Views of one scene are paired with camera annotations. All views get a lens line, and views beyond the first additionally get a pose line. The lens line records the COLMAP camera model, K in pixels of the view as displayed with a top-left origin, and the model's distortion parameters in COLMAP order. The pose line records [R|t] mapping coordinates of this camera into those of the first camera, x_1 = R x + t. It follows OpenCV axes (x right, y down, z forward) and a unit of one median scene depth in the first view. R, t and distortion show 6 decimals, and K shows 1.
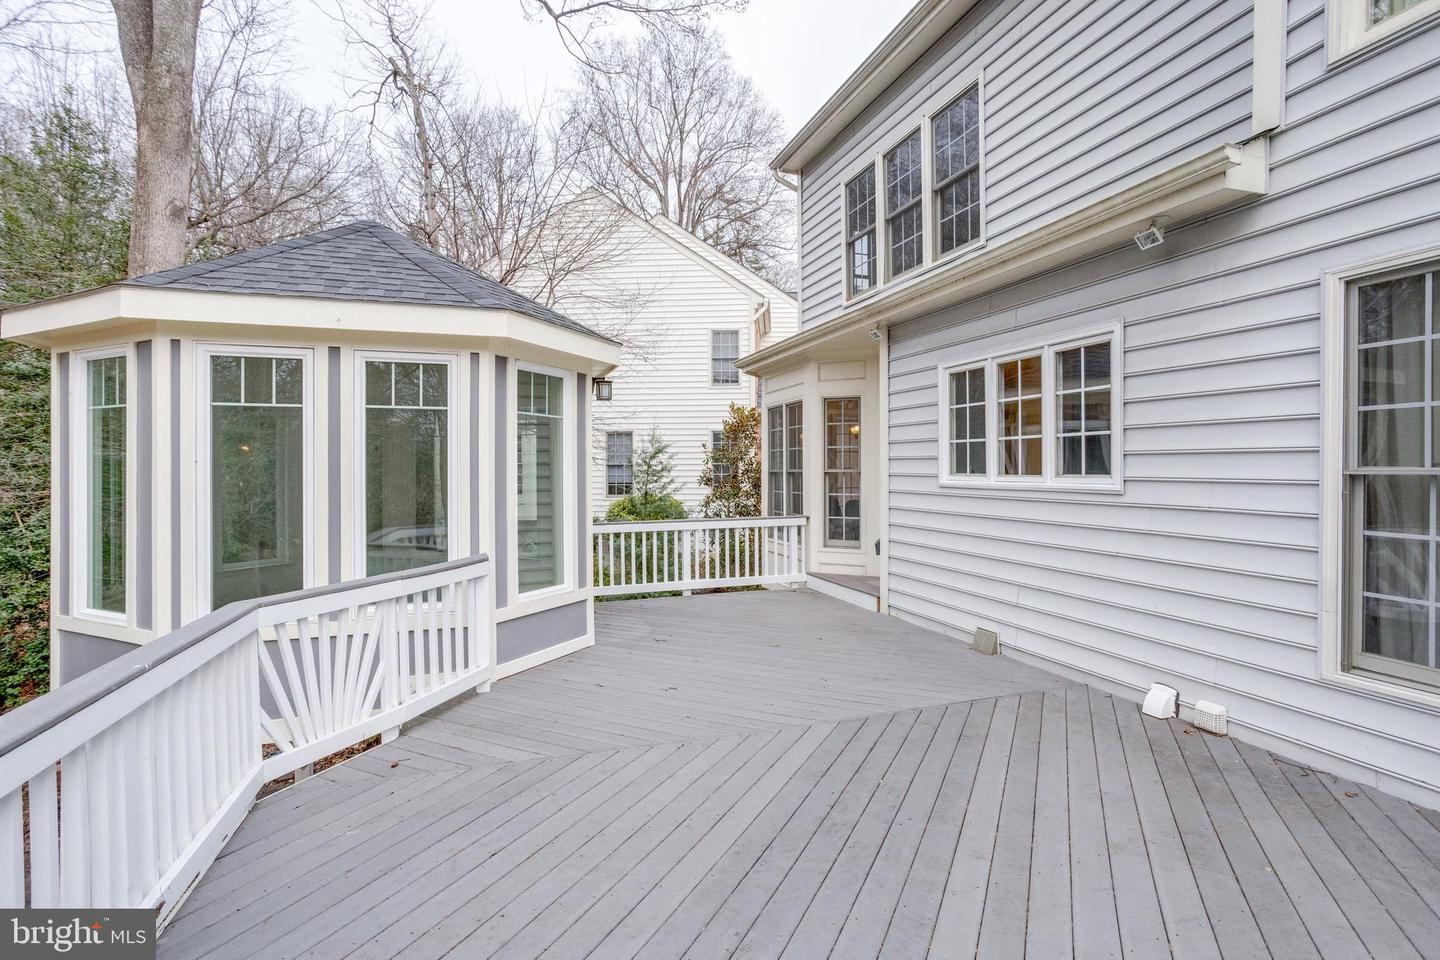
lens RADIAL K [[698.8, 0, 732.3], [0, 698.8, 473.3], [0, 0, 1]] dist [-0.016067, 0.001799]
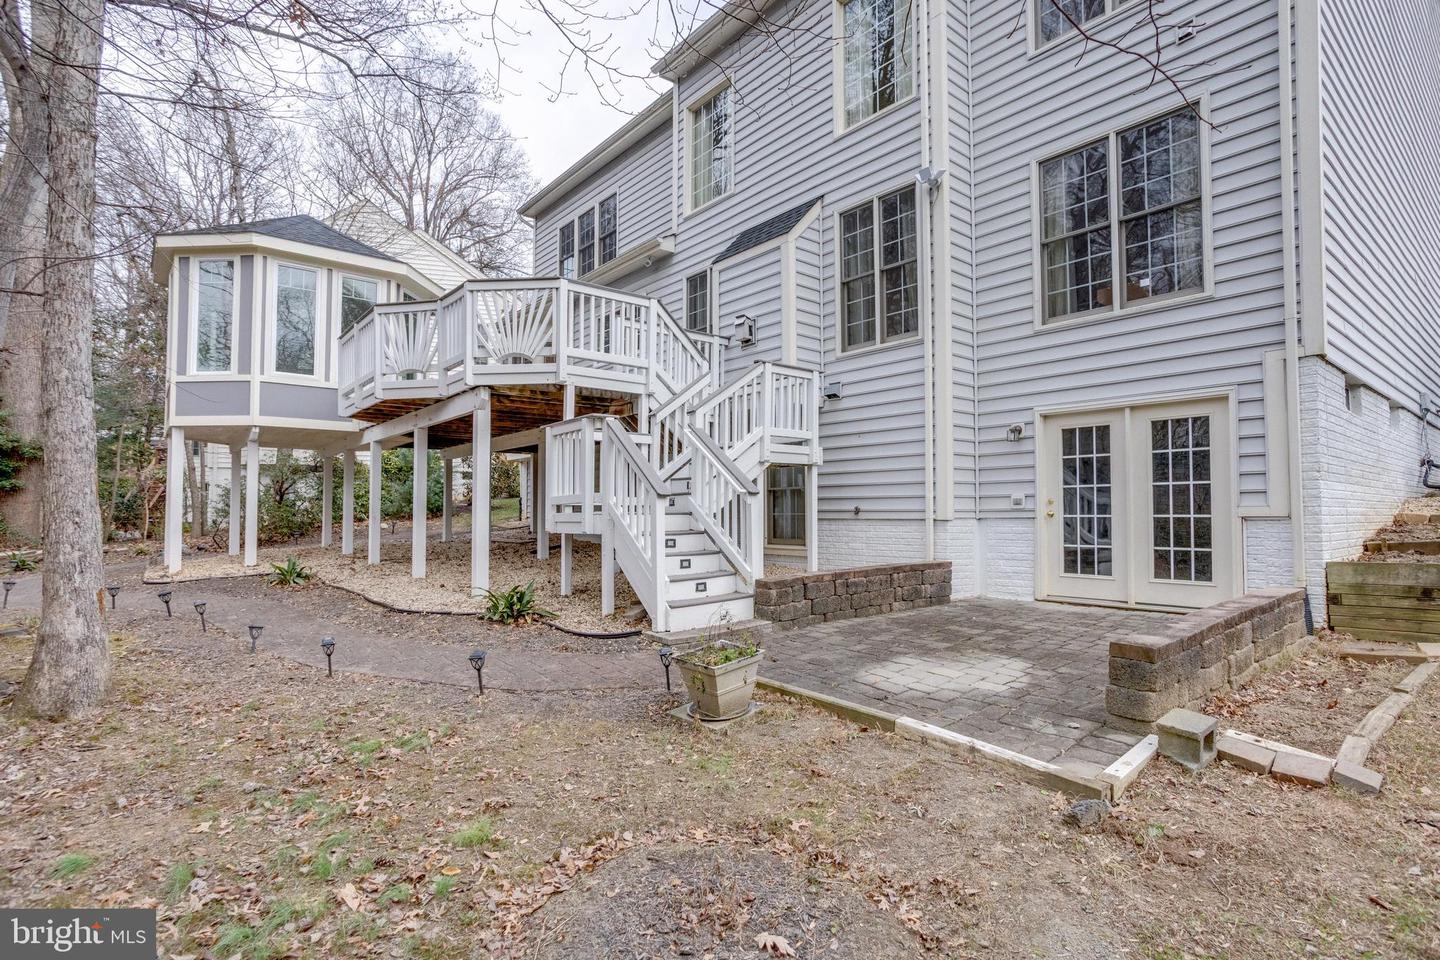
lens RADIAL K [[698.8, 0, 717.0], [0, 698.8, 480.1], [0, 0, 1]] dist [-0.016067, 0.001799]
pose [[0.940785, 0.021625, 0.338314, -0.056031], [-0.008083, 0.999111, -0.041386, 0.337879], [-0.338908, 0.036200, 0.940123, -0.893235]]
